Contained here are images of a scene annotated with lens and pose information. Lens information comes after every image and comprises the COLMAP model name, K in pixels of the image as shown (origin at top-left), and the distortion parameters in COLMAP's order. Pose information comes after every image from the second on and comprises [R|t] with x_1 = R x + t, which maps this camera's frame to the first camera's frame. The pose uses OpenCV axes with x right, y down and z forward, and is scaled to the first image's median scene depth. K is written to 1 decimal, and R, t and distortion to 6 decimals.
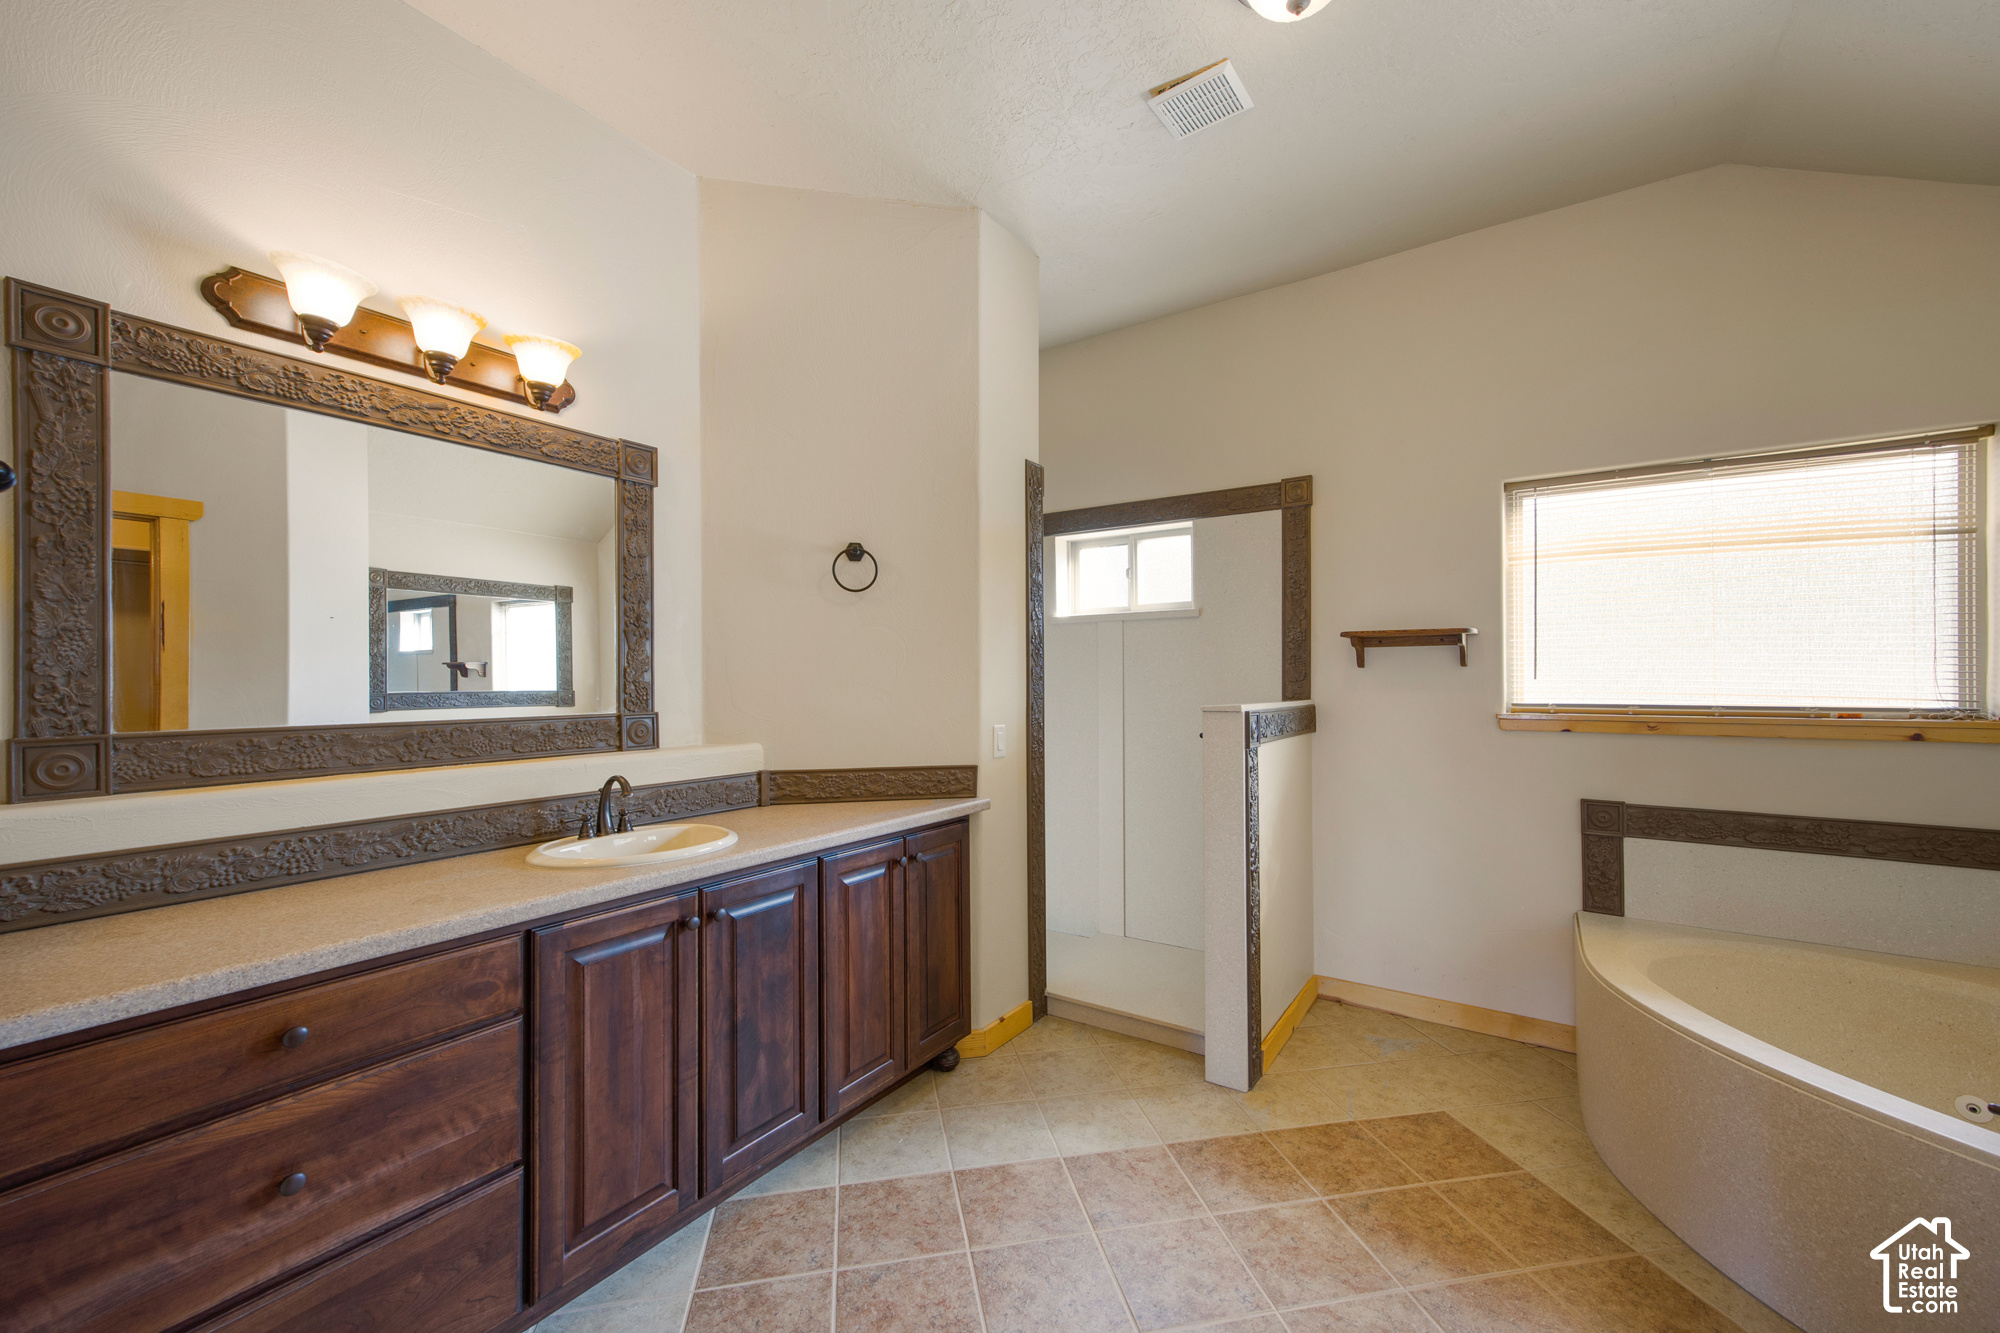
lens RADIAL K [[807.2, 0, 988.9], [0, 807.2, 696.9], [0, 0, 1]] dist [-0.022436, 0.003027]
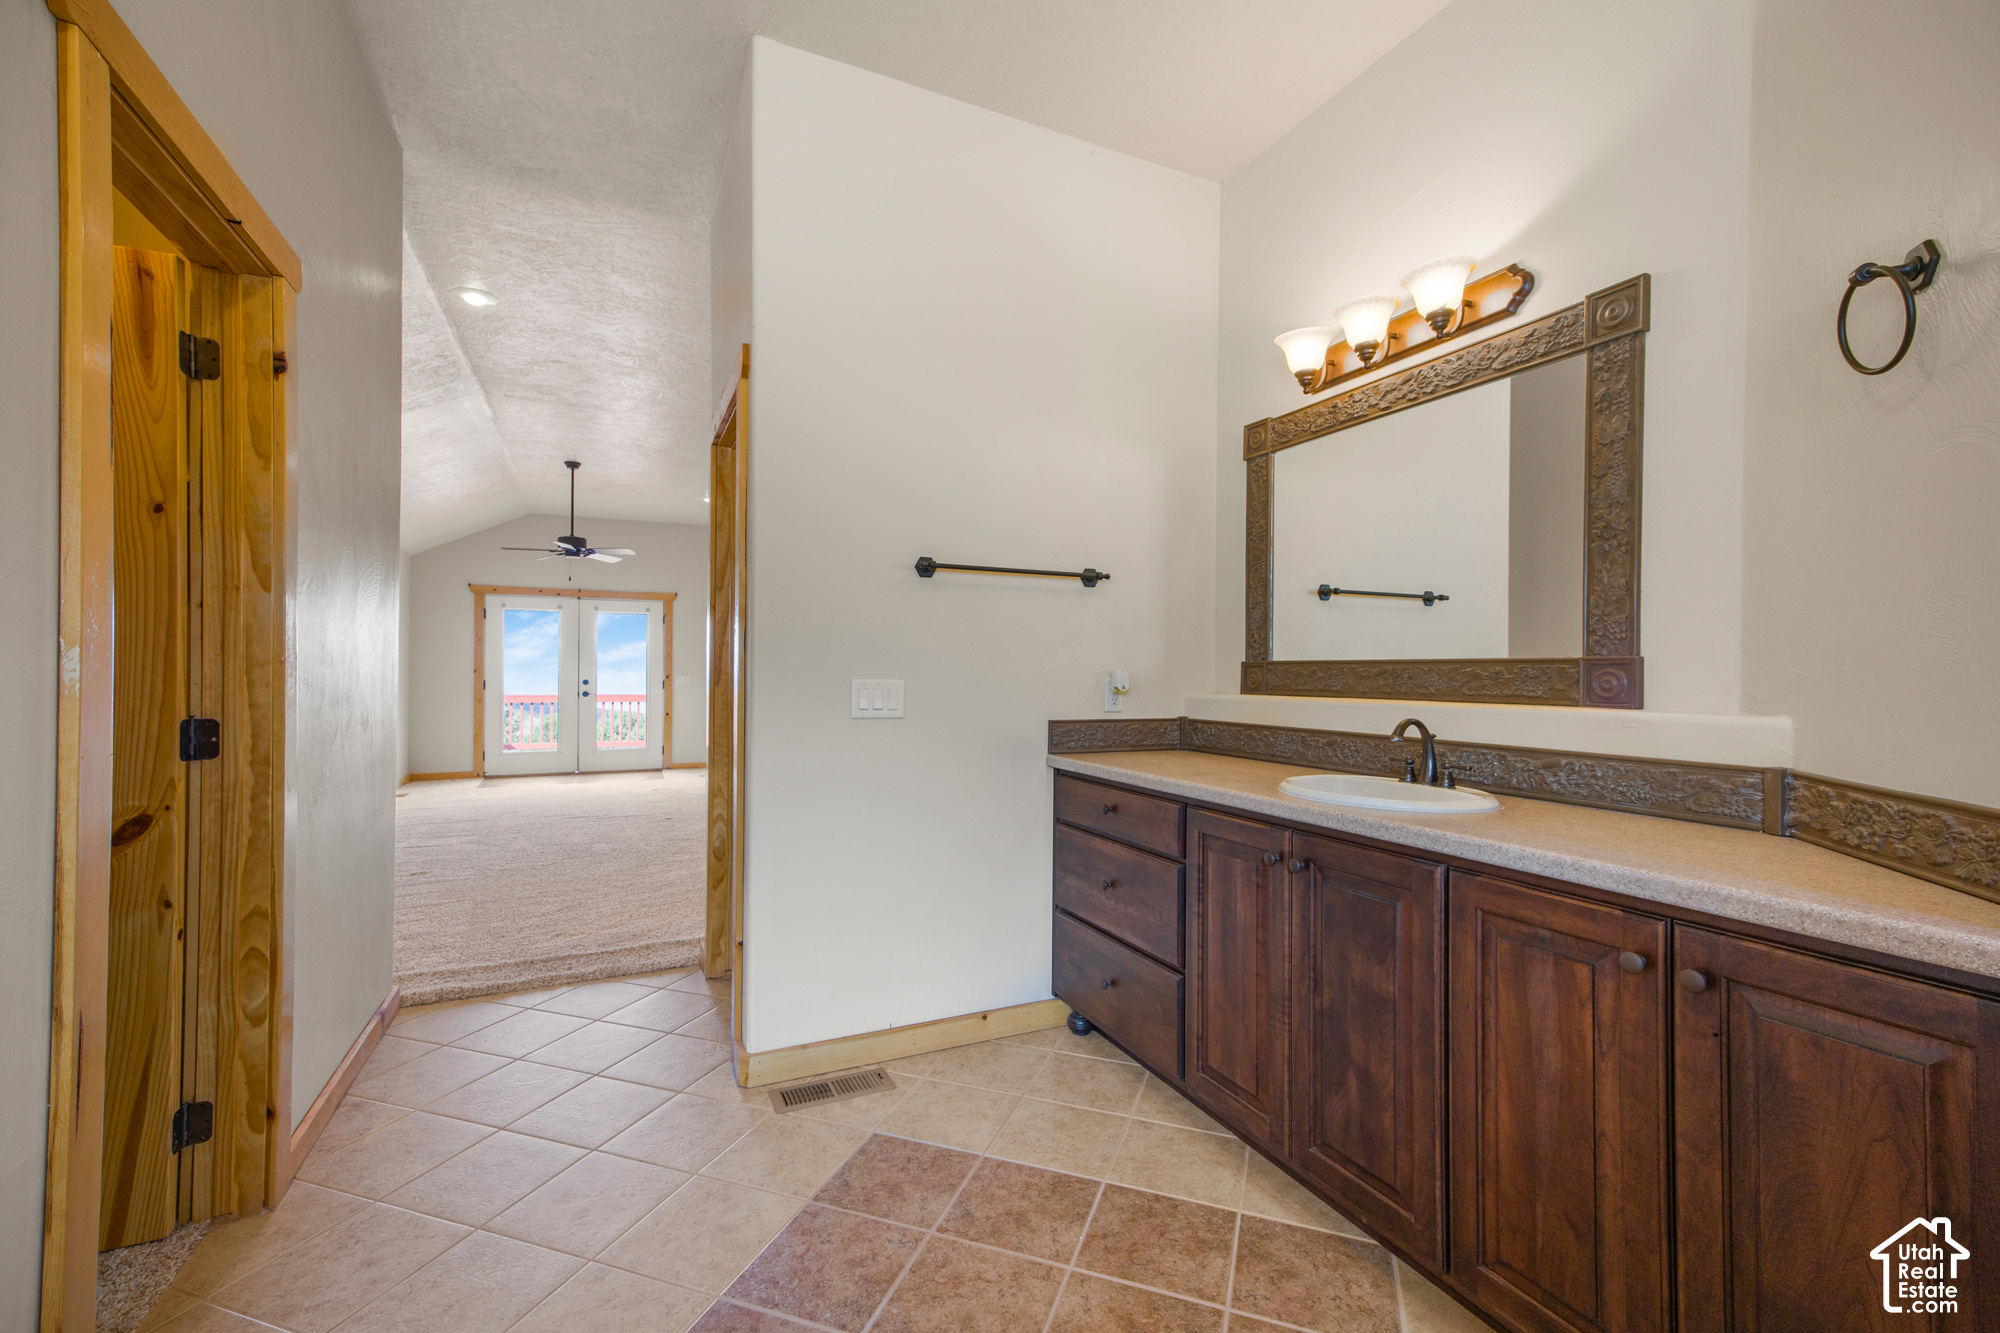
lens RADIAL K [[812.0, 0, 1000.2], [0, 812.0, 669.3], [0, 0, 1]] dist [0.003006, 0.000004]
pose [[-0.508948, 0.015036, -0.860666, 0.586336], [-0.008097, 0.999720, 0.022253, 0.023397], [0.860759, 0.018294, -0.508683, 1.086033]]
